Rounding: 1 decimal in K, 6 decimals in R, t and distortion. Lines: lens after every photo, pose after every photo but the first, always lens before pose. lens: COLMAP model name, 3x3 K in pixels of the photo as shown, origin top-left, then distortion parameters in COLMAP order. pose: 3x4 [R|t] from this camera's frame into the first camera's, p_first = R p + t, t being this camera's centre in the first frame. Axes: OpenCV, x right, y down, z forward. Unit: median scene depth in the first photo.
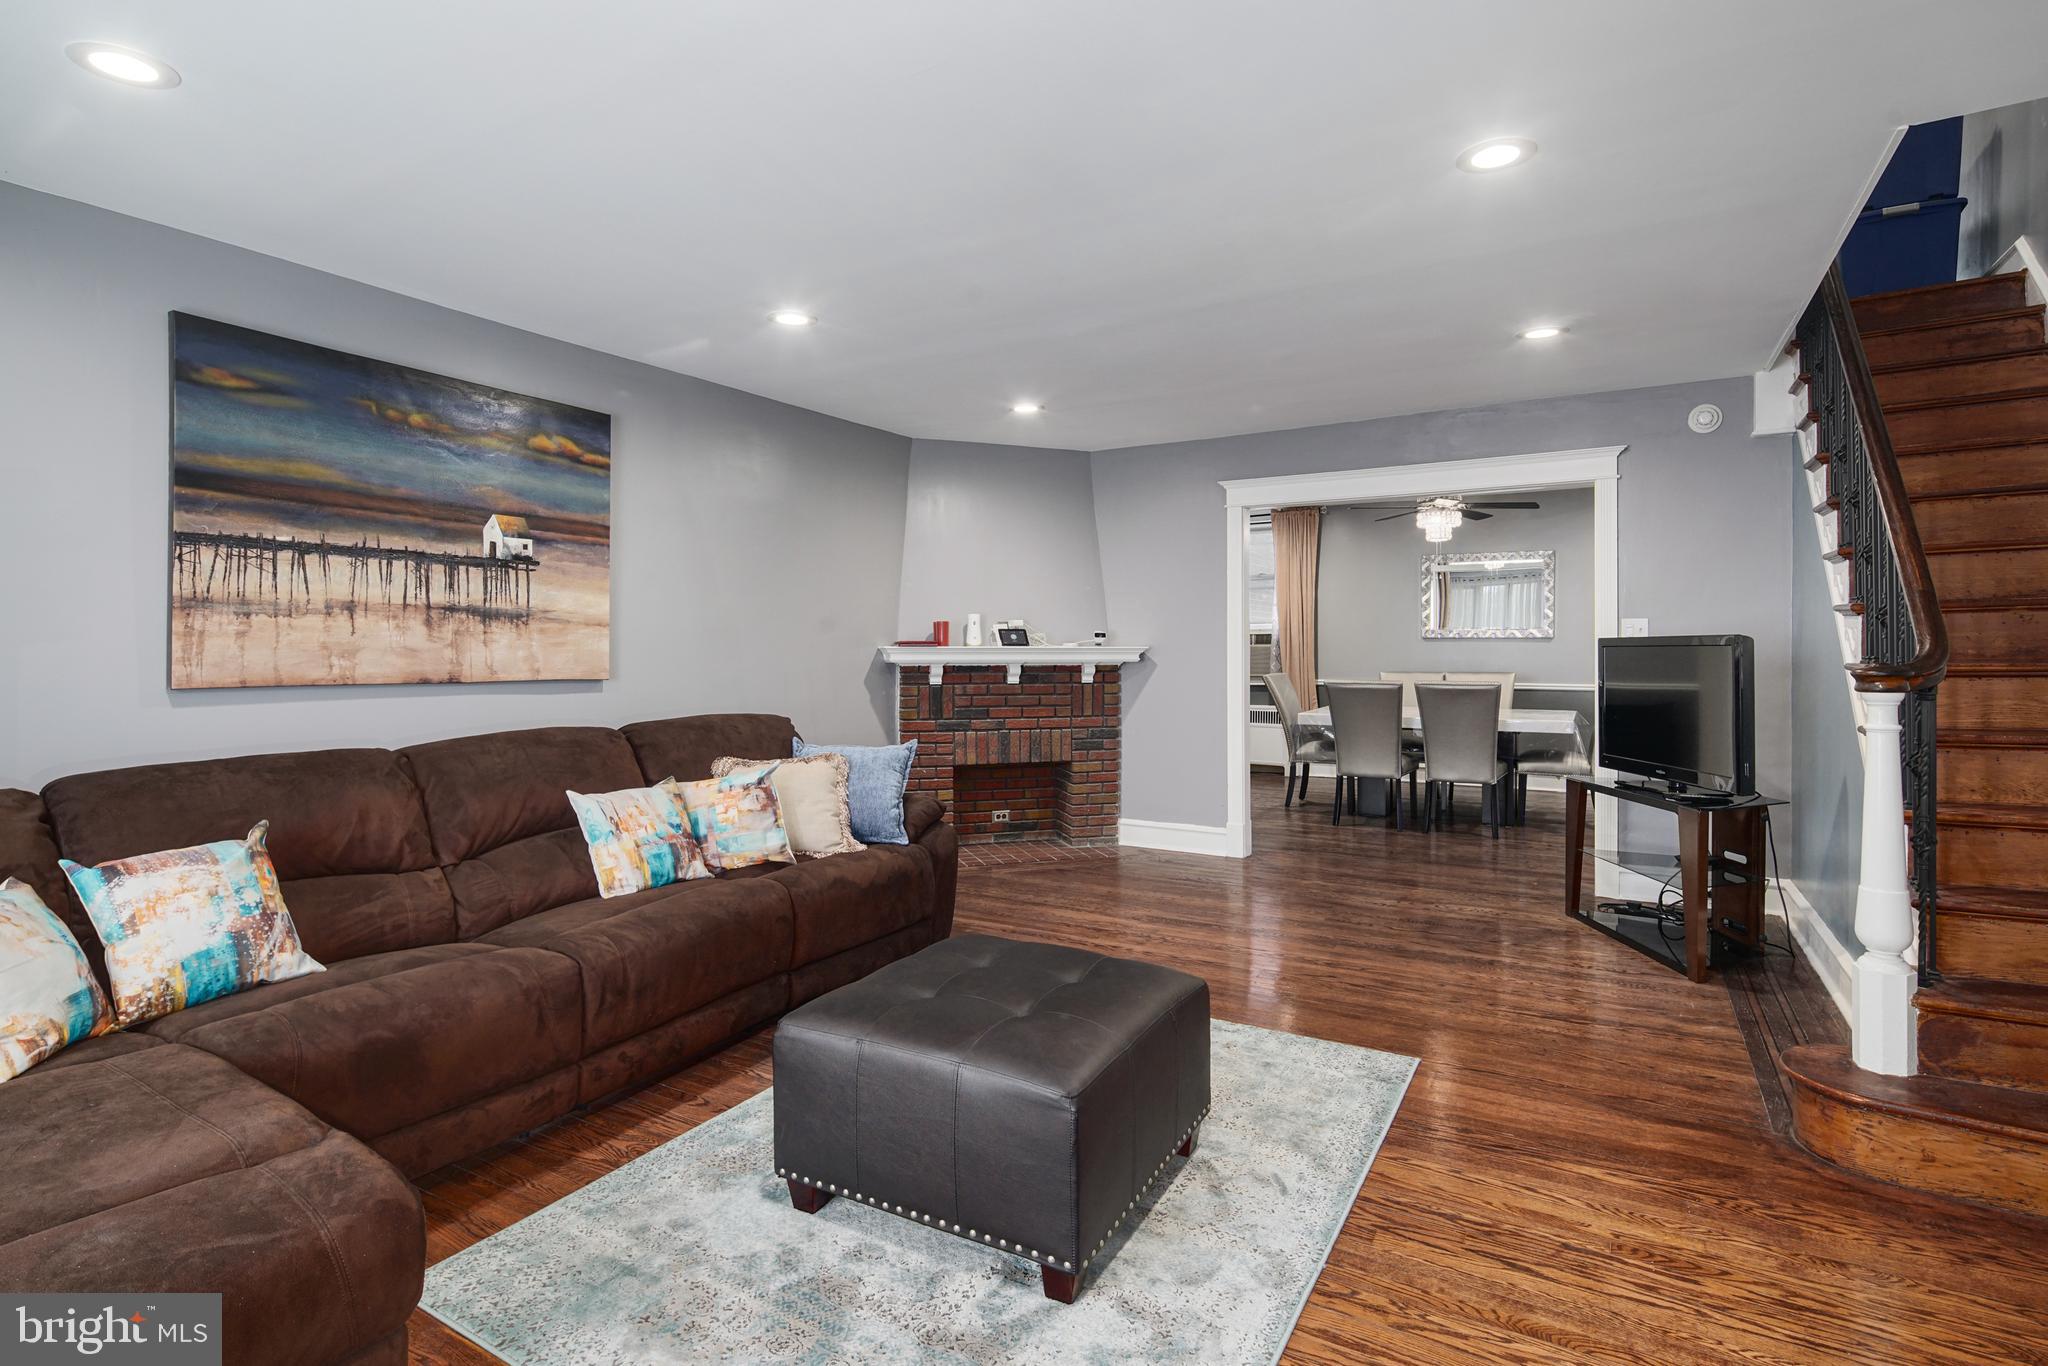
lens RADIAL K [[1020.4, 0, 1012.4], [0, 1020.4, 645.8], [0, 0, 1]] dist [0.007756, -0.006207]
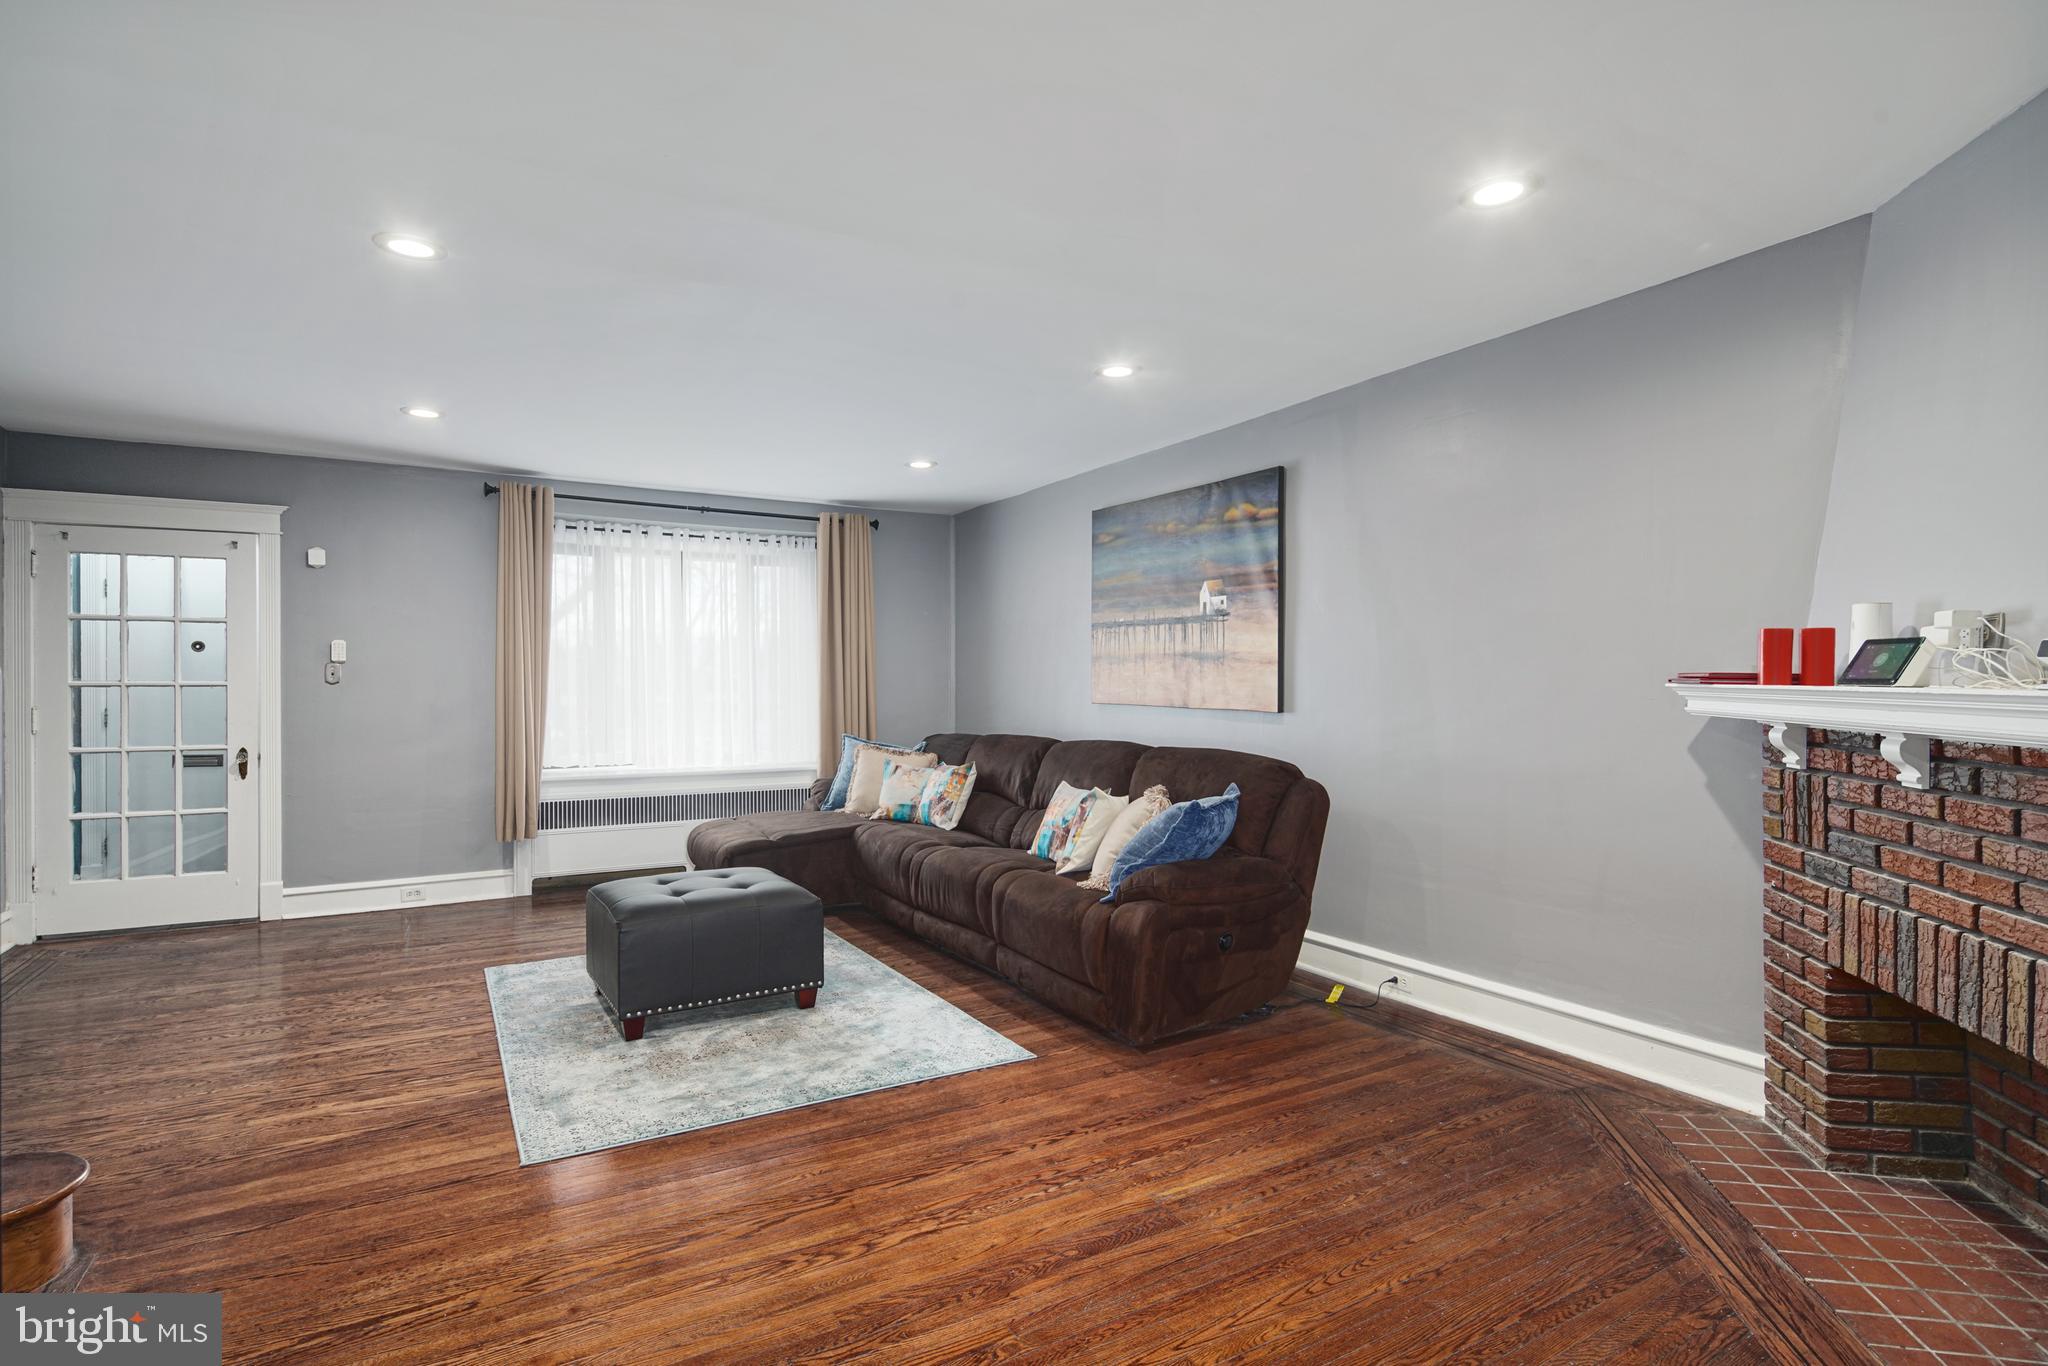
lens RADIAL K [[1020.4, 0, 1002.4], [0, 1020.4, 679.2], [0, 0, 1]] dist [0.007756, -0.006207]
pose [[-0.500655, 0.001498, -0.865646, 0.761637], [0.002529, 0.999997, 0.000268, -0.004096], [0.865643, -0.002055, -0.500657, 1.441775]]
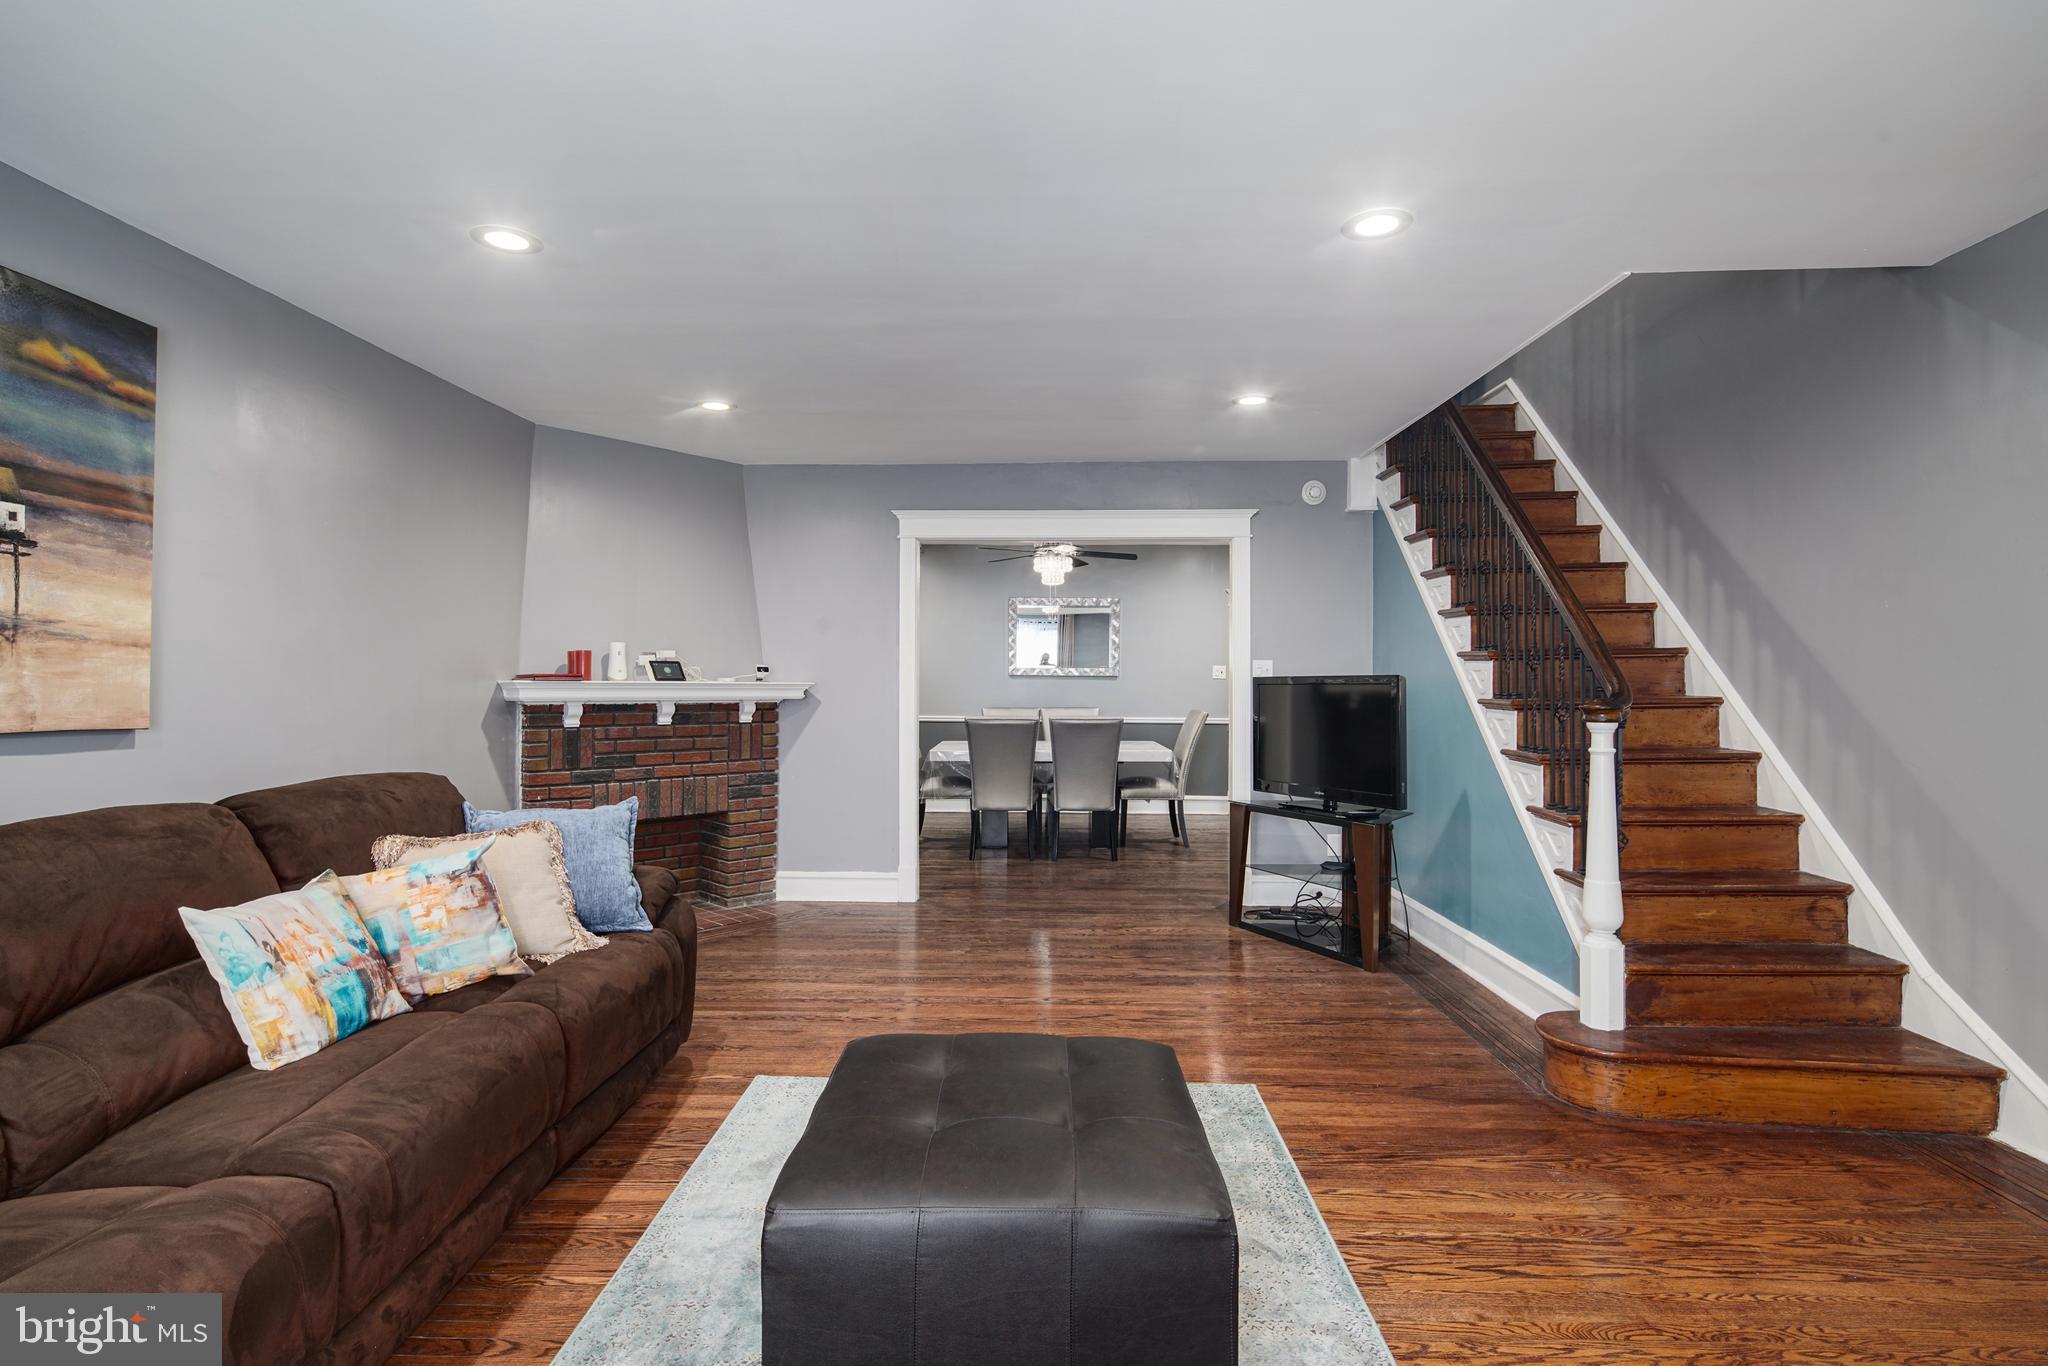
lens RADIAL K [[1020.4, 0, 1010.5], [0, 1020.4, 674.4], [0, 0, 1]] dist [0.007756, -0.006207]
pose [[0.874358, 0.008864, 0.485200, -0.257877], [-0.005439, 0.999949, -0.008466, 0.000827], [-0.485251, 0.004764, 0.874362, 0.175809]]
